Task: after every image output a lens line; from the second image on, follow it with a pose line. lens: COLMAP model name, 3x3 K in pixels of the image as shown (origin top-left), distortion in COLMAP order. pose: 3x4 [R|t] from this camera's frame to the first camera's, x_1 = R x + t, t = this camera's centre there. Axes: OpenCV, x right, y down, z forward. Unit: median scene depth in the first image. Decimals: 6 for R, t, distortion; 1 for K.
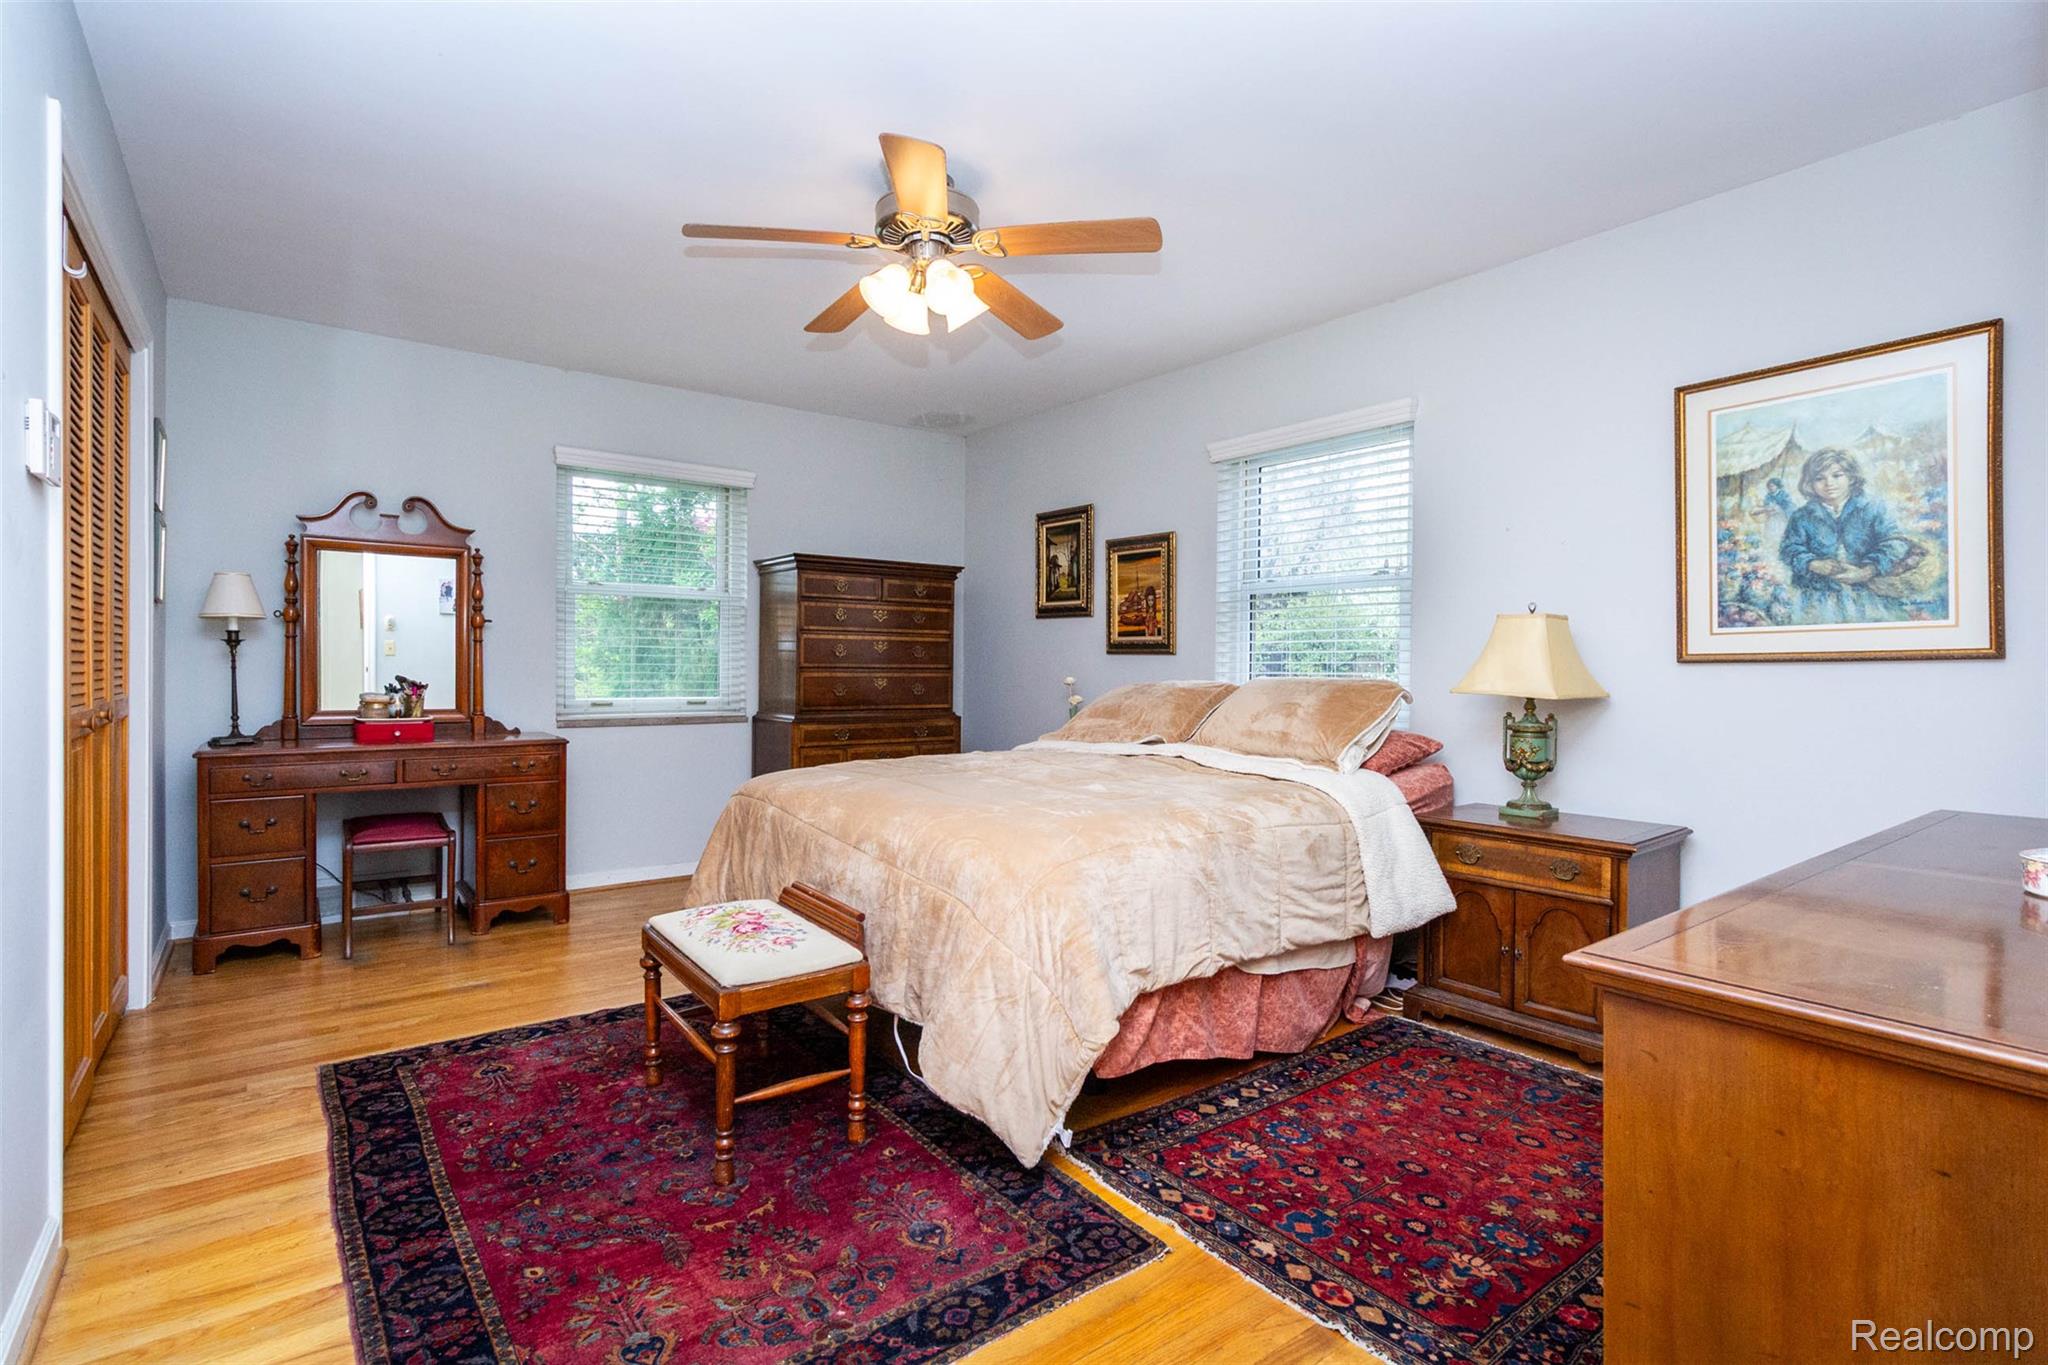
lens RADIAL K [[948.9, 0, 1029.5], [0, 948.9, 667.9], [0, 0, 1]] dist [0.001892, 0.000600]
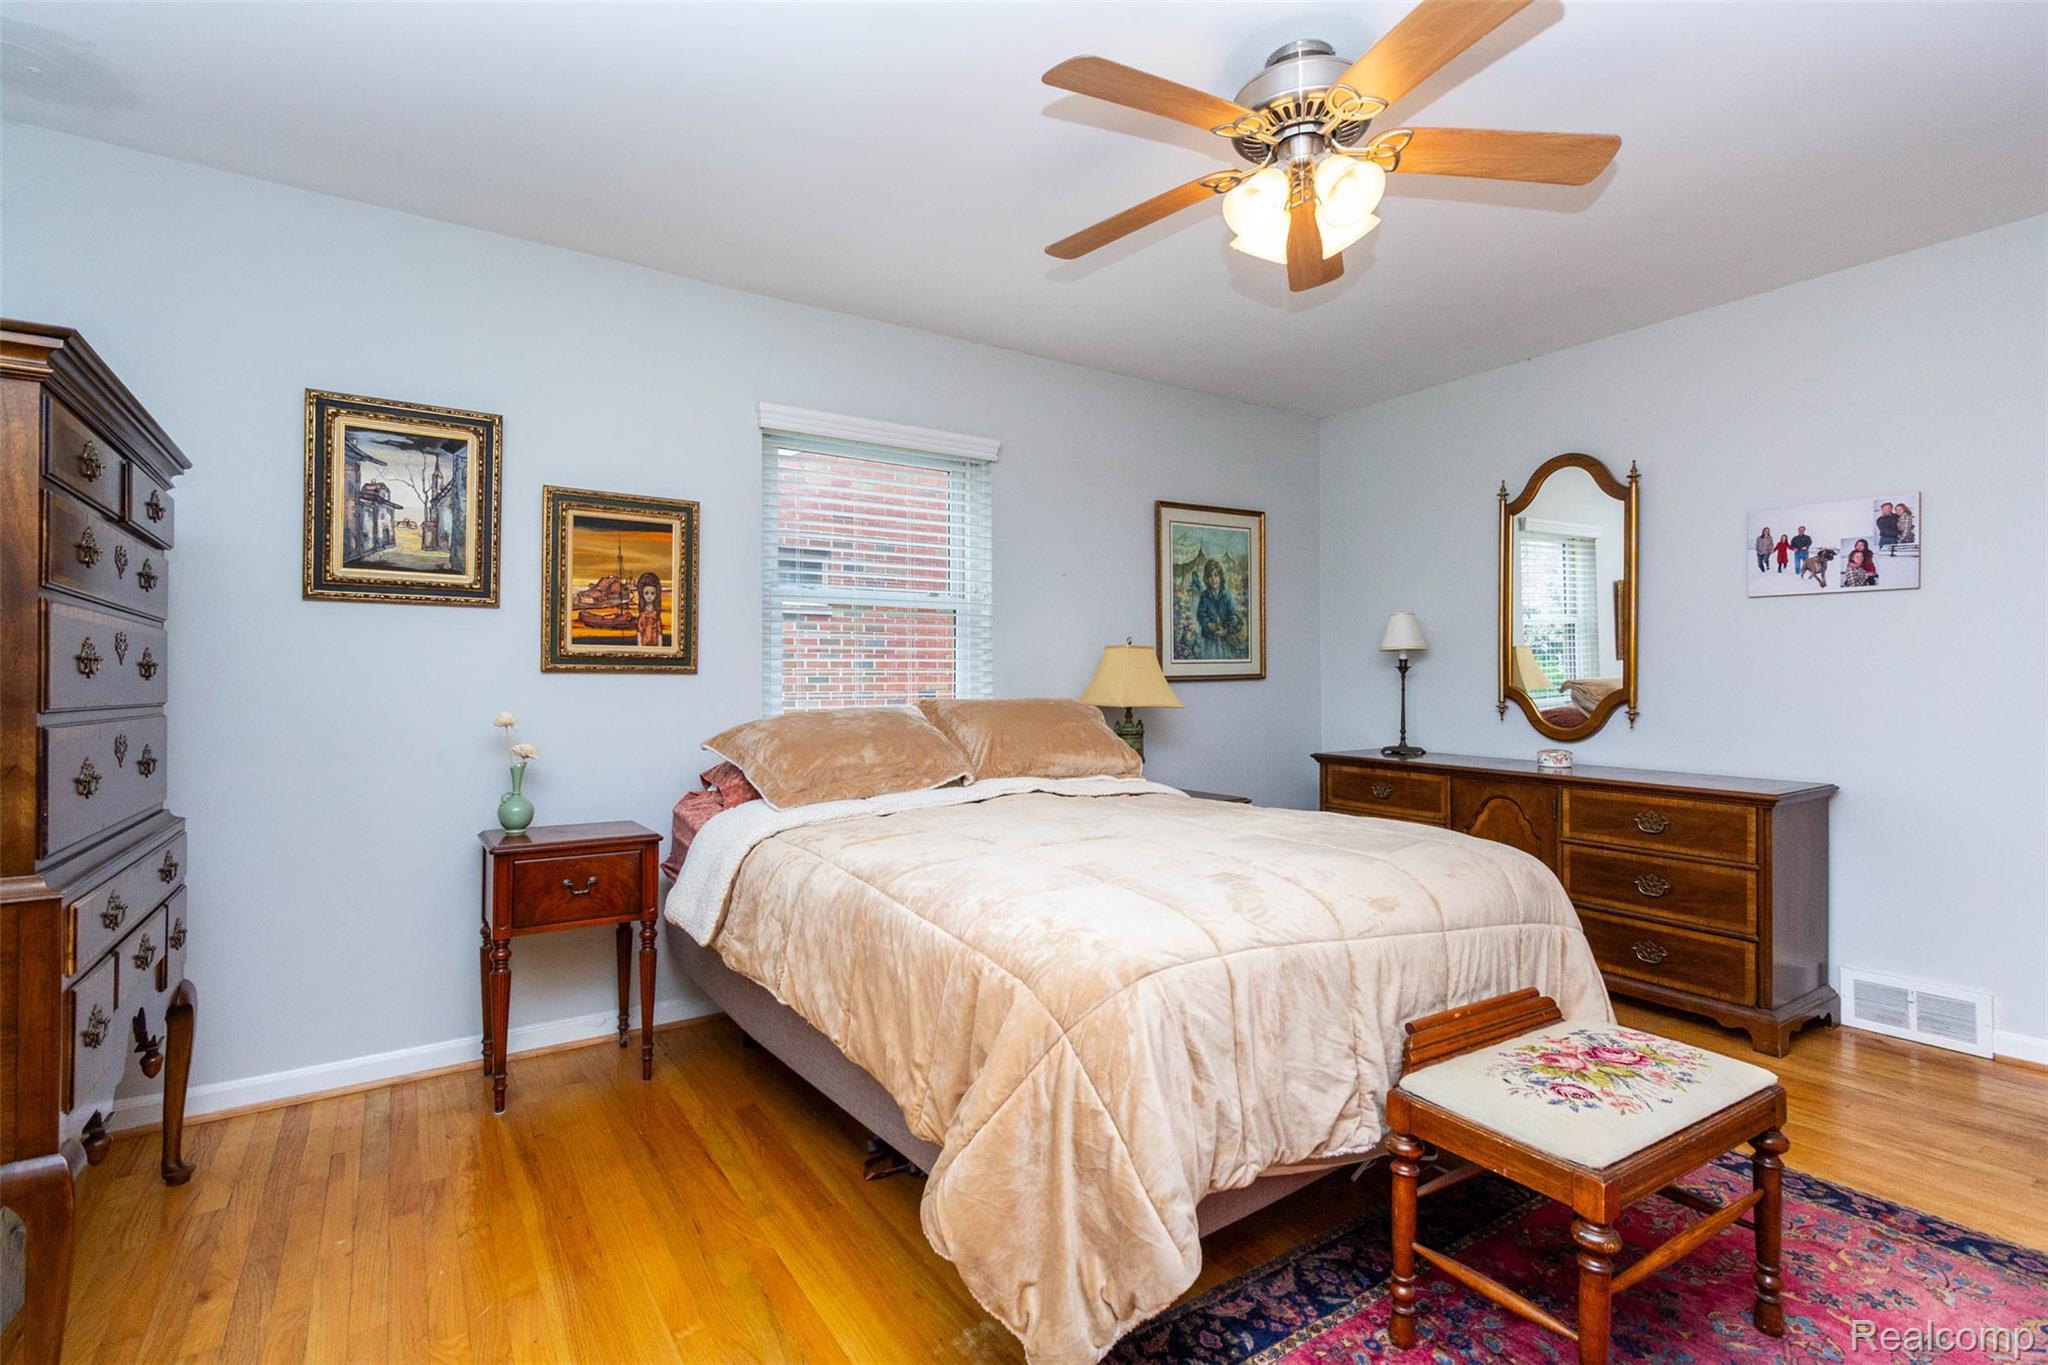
lens RADIAL K [[963.8, 0, 1024.0], [0, 963.8, 682.5], [0, 0, 1]] dist [0.003544, 0.000549]
pose [[0.077935, -0.005177, 0.996945, -0.599214], [0.009106, 0.999948, 0.004481, -0.008797], [-0.996917, 0.008729, 0.077978, 0.752230]]
